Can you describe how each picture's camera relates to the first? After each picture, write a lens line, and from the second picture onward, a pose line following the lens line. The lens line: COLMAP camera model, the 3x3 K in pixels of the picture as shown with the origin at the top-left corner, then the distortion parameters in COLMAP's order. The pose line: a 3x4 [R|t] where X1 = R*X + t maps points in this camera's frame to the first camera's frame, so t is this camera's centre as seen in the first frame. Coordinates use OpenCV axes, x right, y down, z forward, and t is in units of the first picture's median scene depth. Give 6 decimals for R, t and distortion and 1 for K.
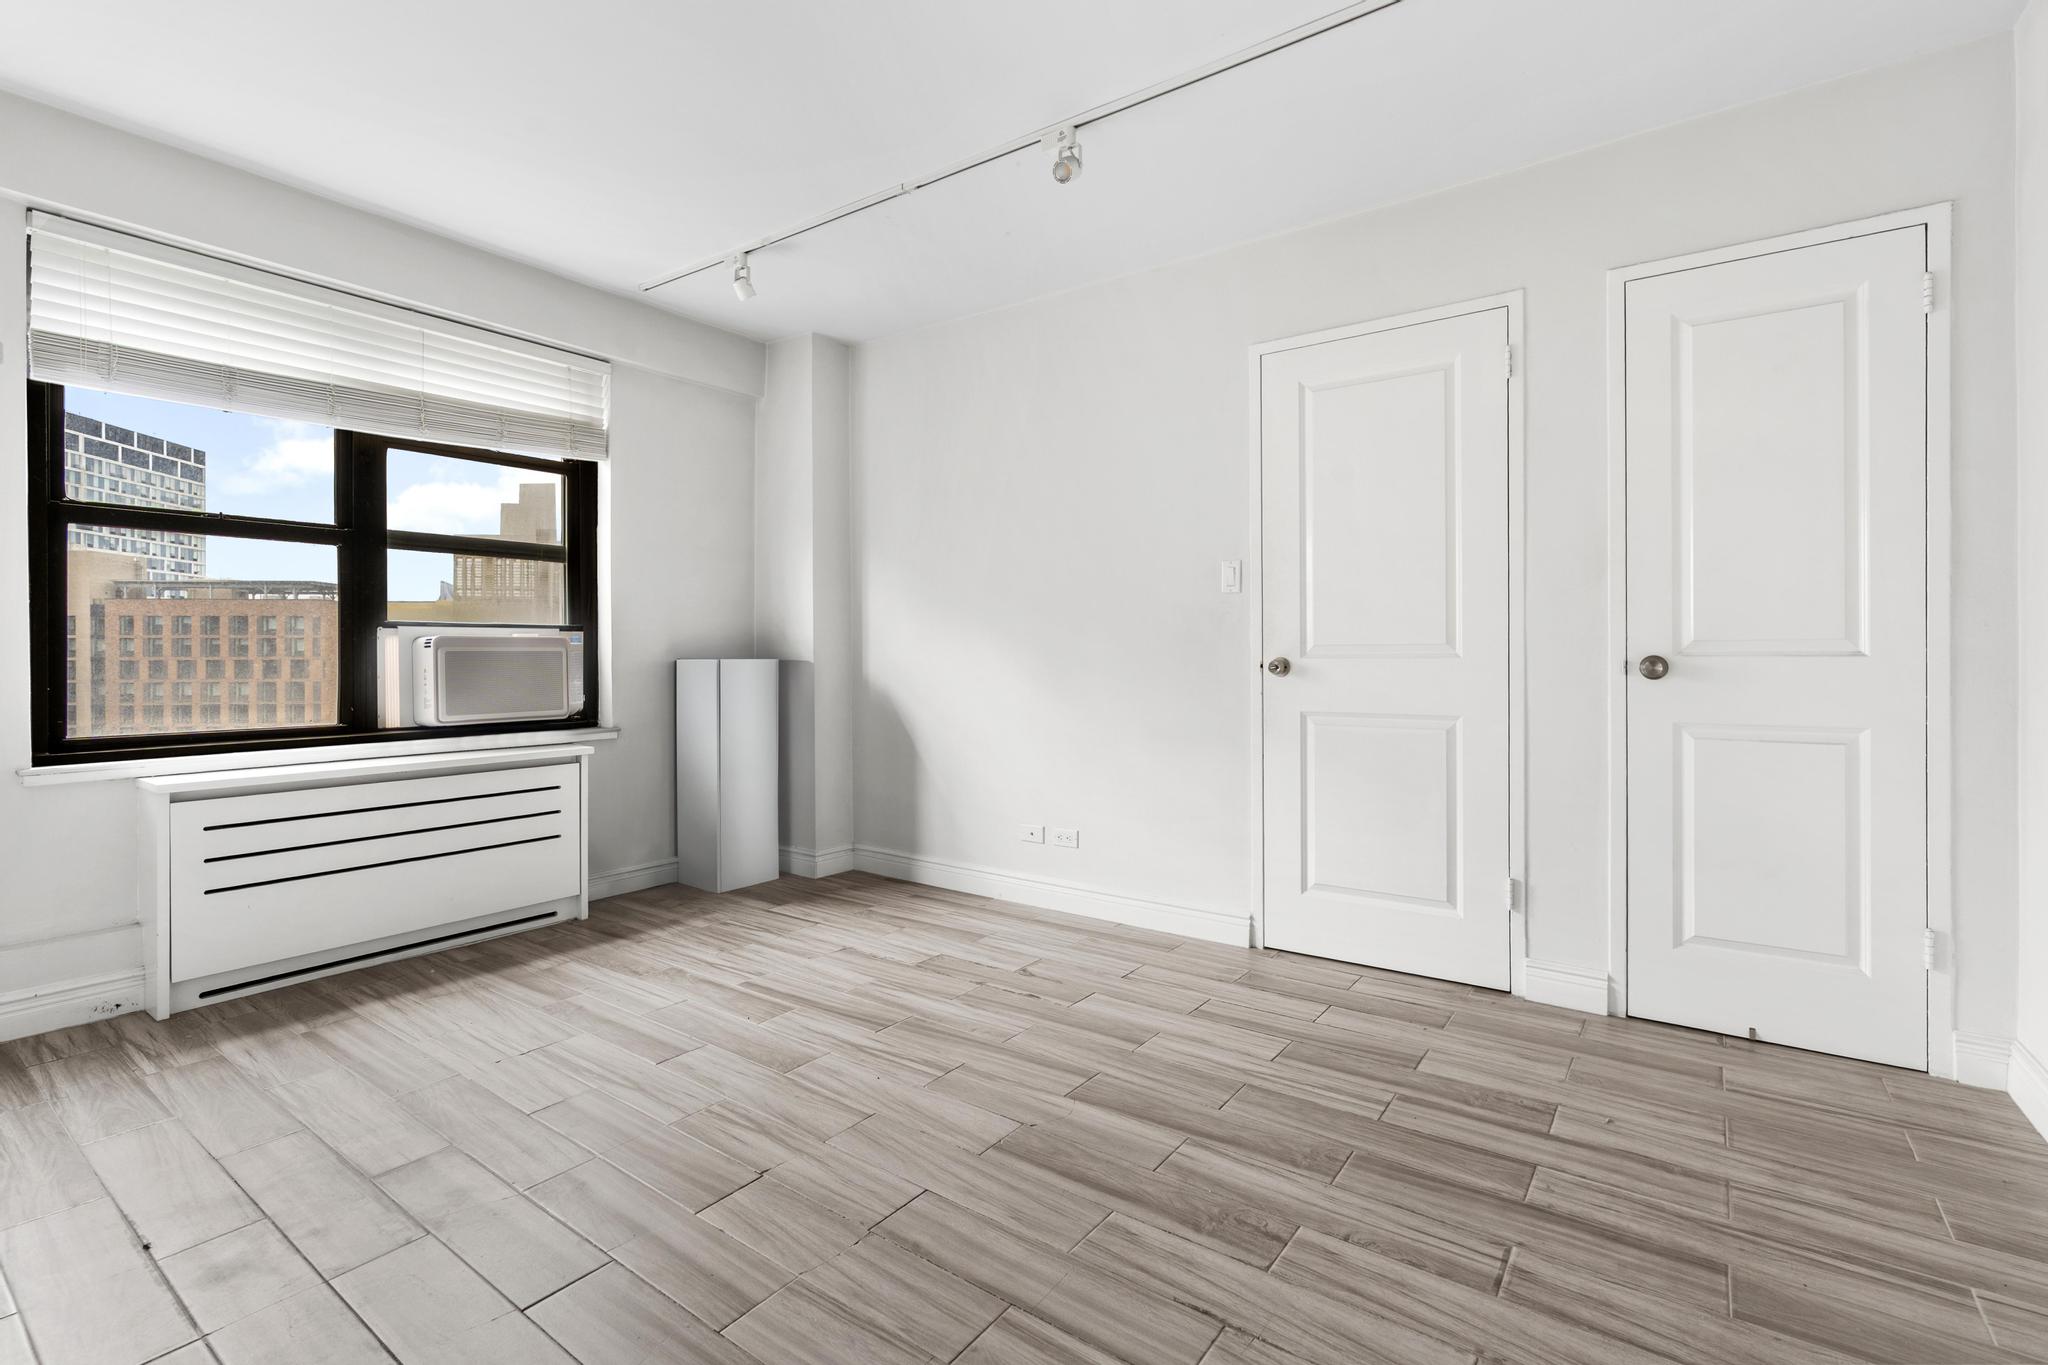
lens RADIAL K [[920.6, 0, 1021.1], [0, 920.6, 654.5], [0, 0, 1]] dist [-0.000273, 0.000022]
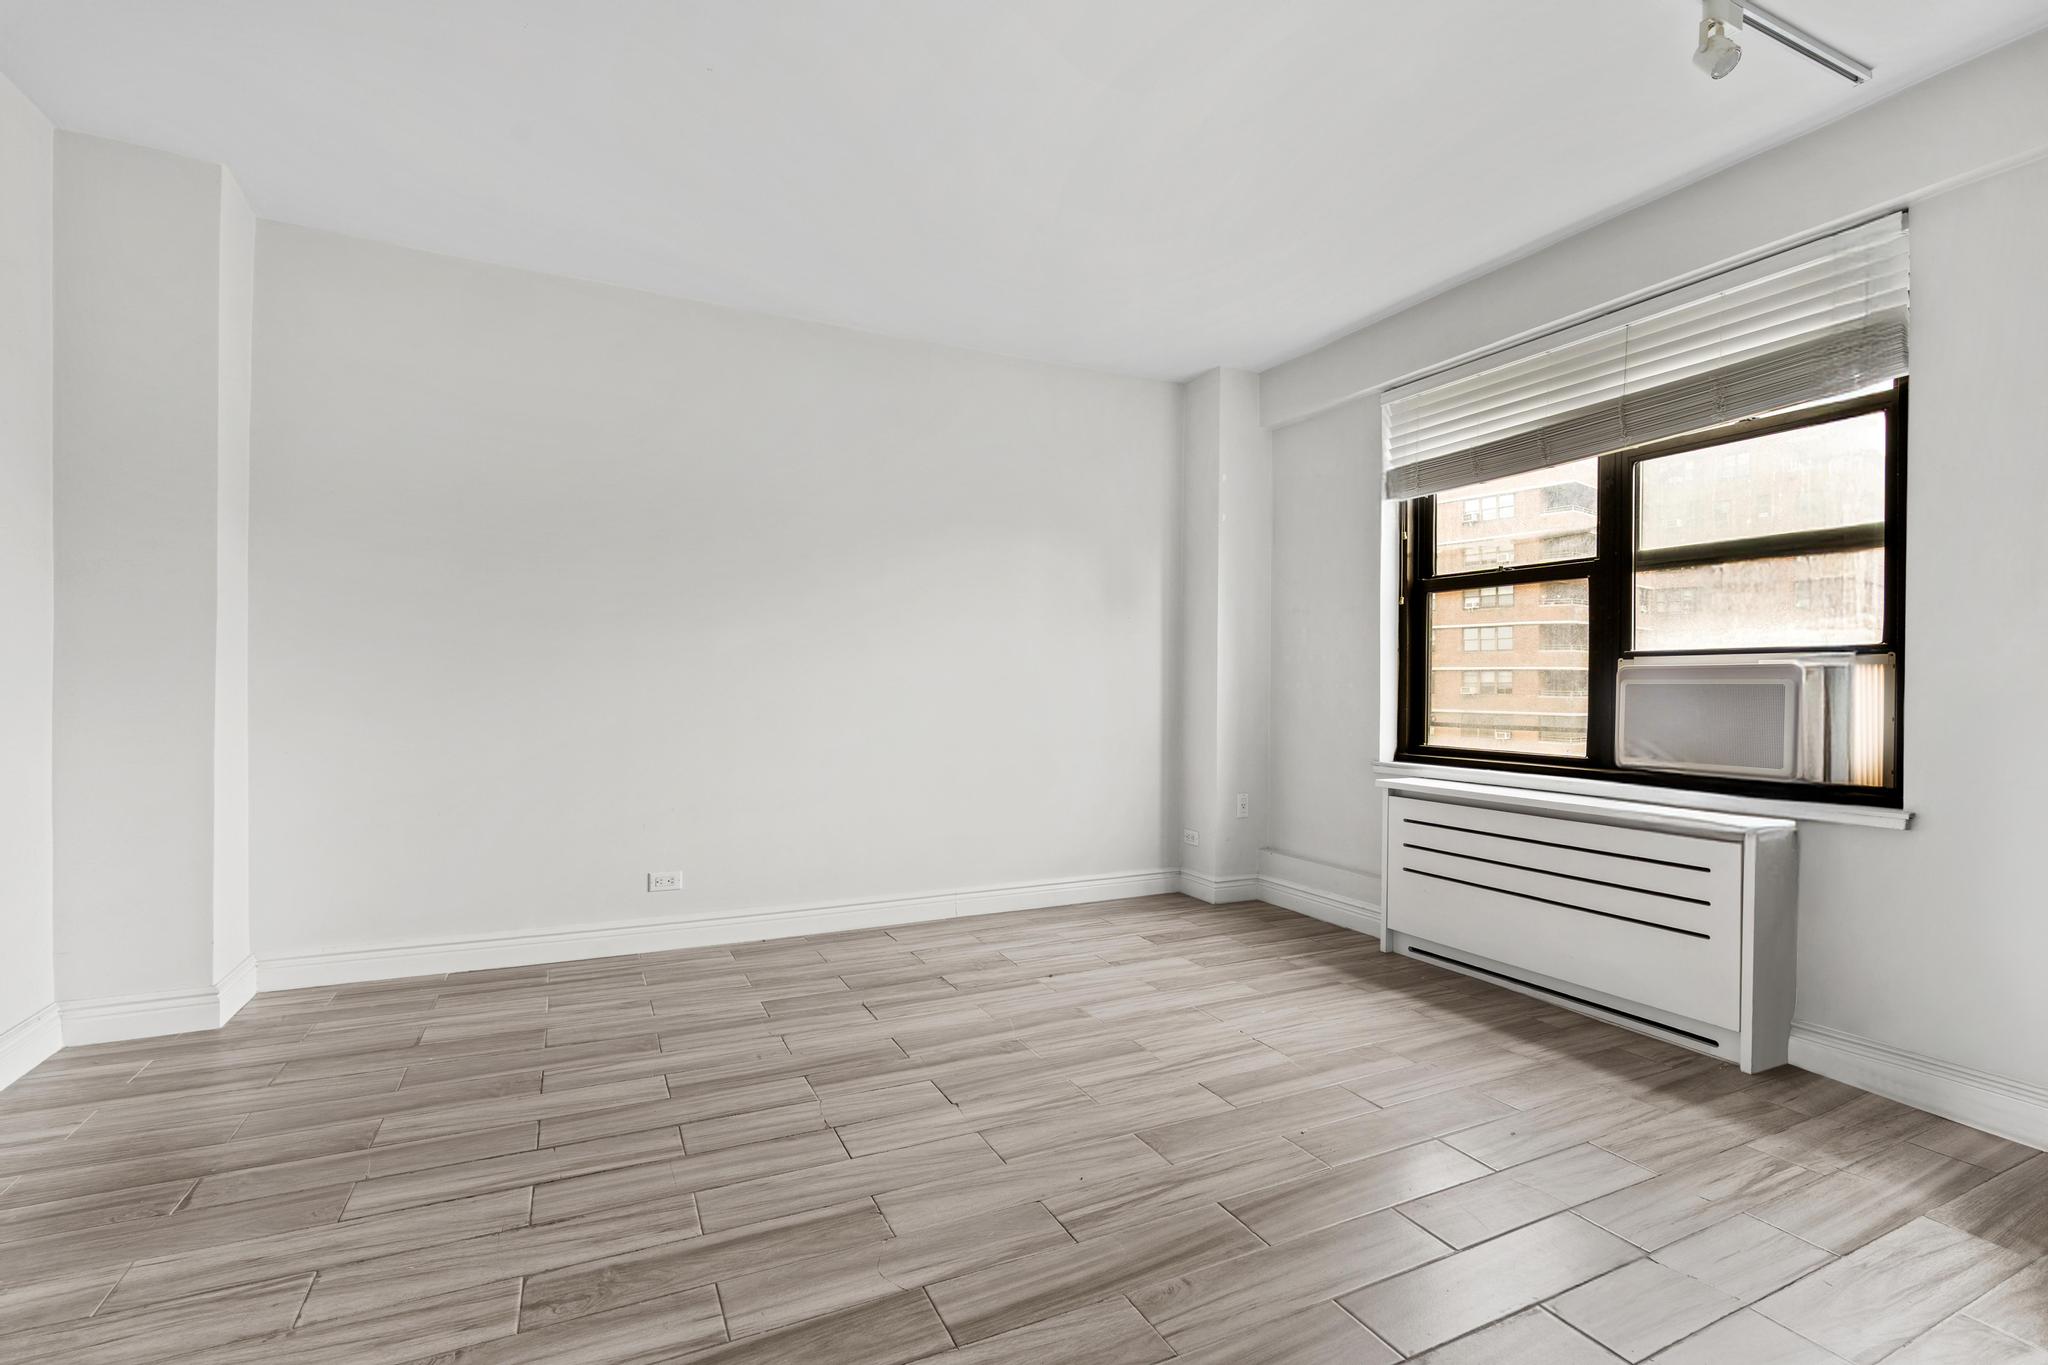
lens RADIAL K [[937.8, 0, 1024.0], [0, 937.8, 682.5], [0, 0, 1]] dist [-0.000472, 0.000102]
pose [[-0.468773, -0.006451, -0.883295, 0.623779], [-0.007791, 0.999965, -0.003168, 0.003936], [0.883284, 0.005397, -0.468807, 1.322257]]
